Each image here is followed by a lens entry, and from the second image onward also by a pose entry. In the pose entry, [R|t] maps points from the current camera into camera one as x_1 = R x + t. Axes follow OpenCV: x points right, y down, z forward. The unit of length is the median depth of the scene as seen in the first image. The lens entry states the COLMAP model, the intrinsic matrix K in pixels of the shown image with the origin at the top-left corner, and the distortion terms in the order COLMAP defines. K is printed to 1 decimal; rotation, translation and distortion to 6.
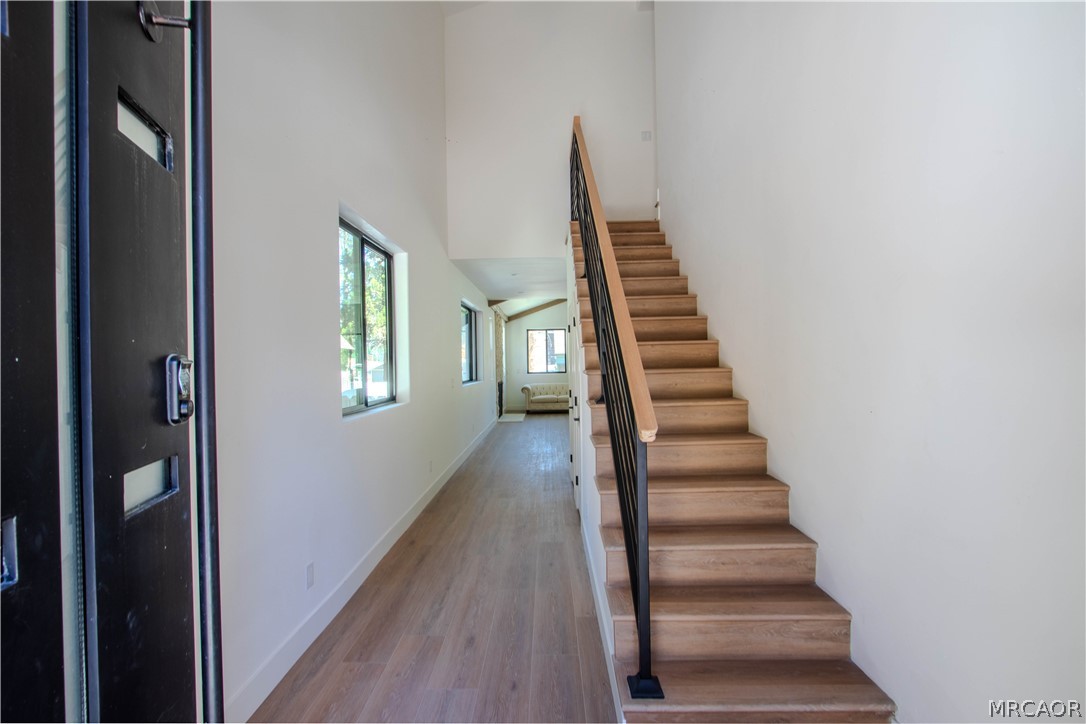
lens RADIAL K [[507.0, 0, 542.7], [0, 507.0, 361.8], [0, 0, 1]] dist [-0.037583, -0.000576]
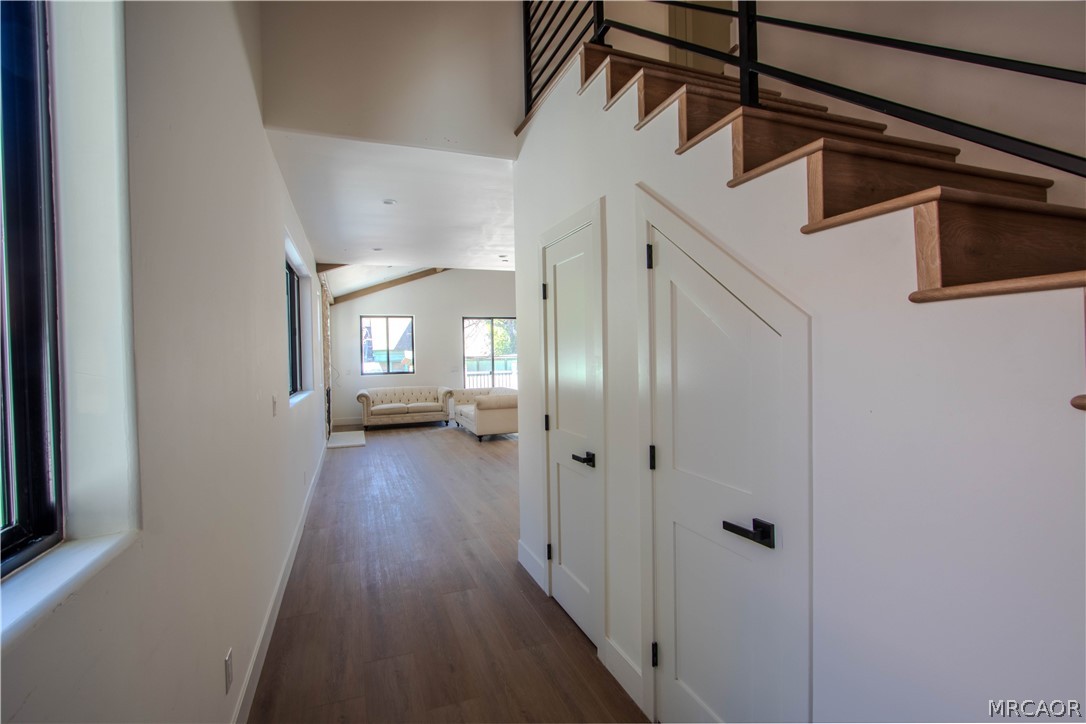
lens RADIAL K [[507.0, 0, 541.6], [0, 507.0, 362.6], [0, 0, 1]] dist [-0.037583, -0.000576]
pose [[0.932891, -0.011483, 0.359976, -0.053755], [0.009154, 0.999925, 0.008174, 0.001244], [-0.360043, -0.004330, 0.932926, 0.229884]]
